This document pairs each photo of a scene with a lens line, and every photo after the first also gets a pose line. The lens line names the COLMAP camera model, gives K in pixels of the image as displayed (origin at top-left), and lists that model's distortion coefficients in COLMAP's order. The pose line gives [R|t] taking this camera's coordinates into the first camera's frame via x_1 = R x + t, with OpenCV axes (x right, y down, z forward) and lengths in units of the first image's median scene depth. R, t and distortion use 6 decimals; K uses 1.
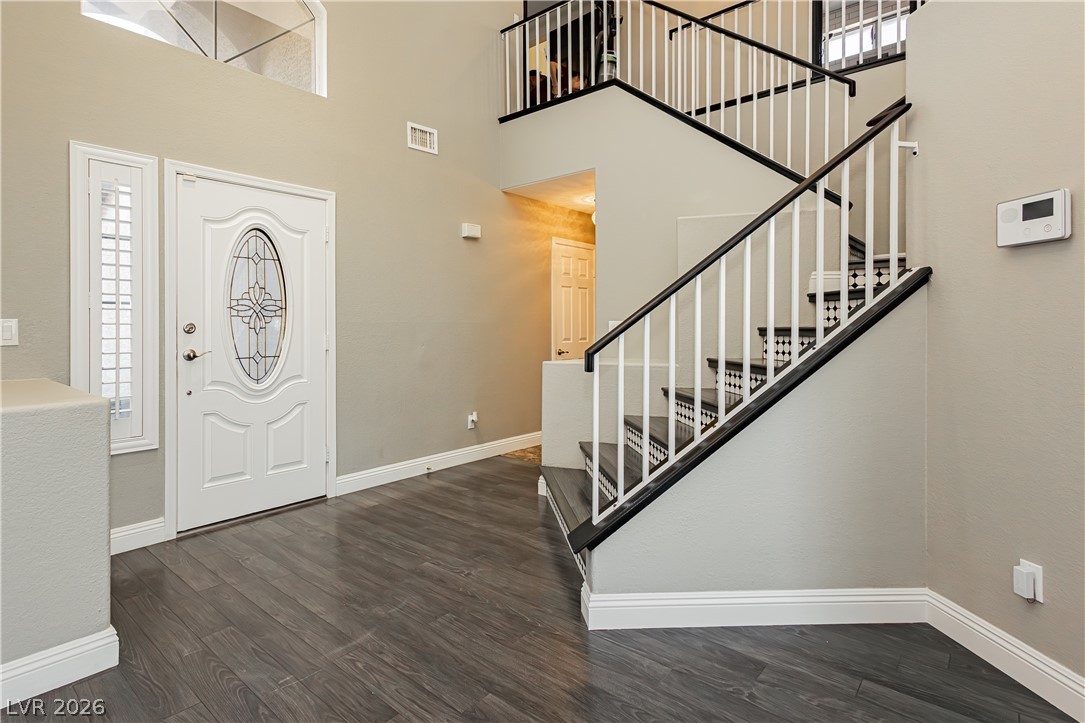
lens RADIAL K [[548.0, 0, 510.0], [0, 548.0, 328.0], [0, 0, 1]] dist [0.001168, -0.000114]
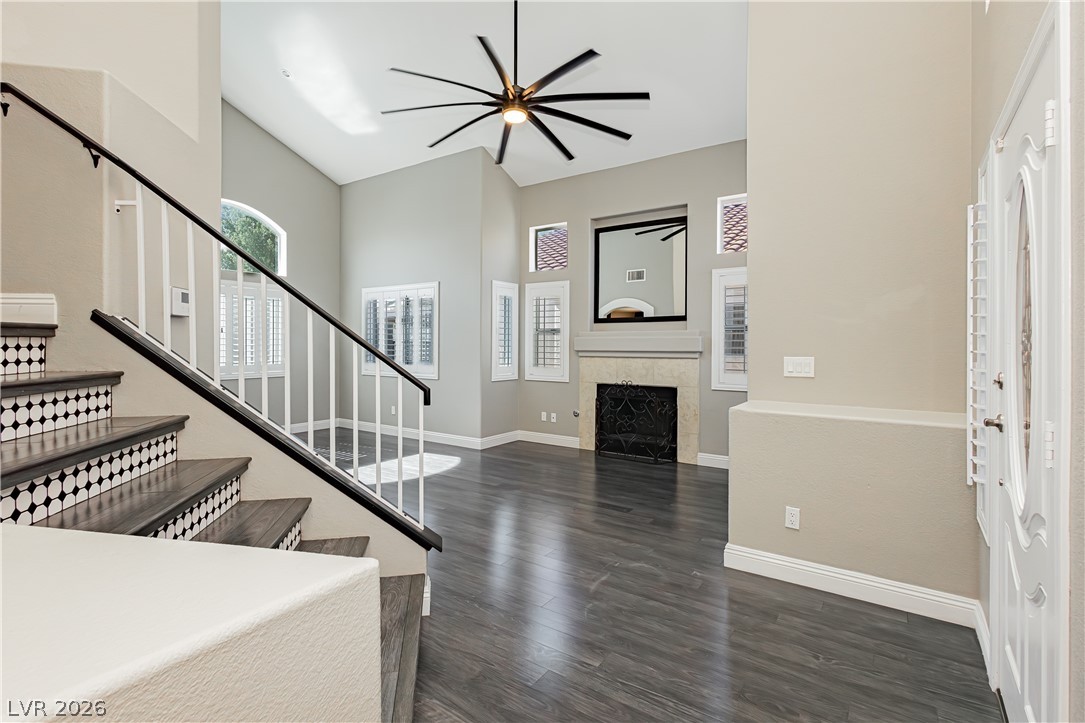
lens RADIAL K [[512.7, 0, 538.1], [0, 512.7, 341.1], [0, 0, 1]] dist [-0.000088, -0.000895]
pose [[-0.993541, -0.000272, -0.113477, 0.019574], [-0.000285, 1.000000, 0.000094, -0.048238], [0.113477, 0.000125, -0.993541, 1.612410]]
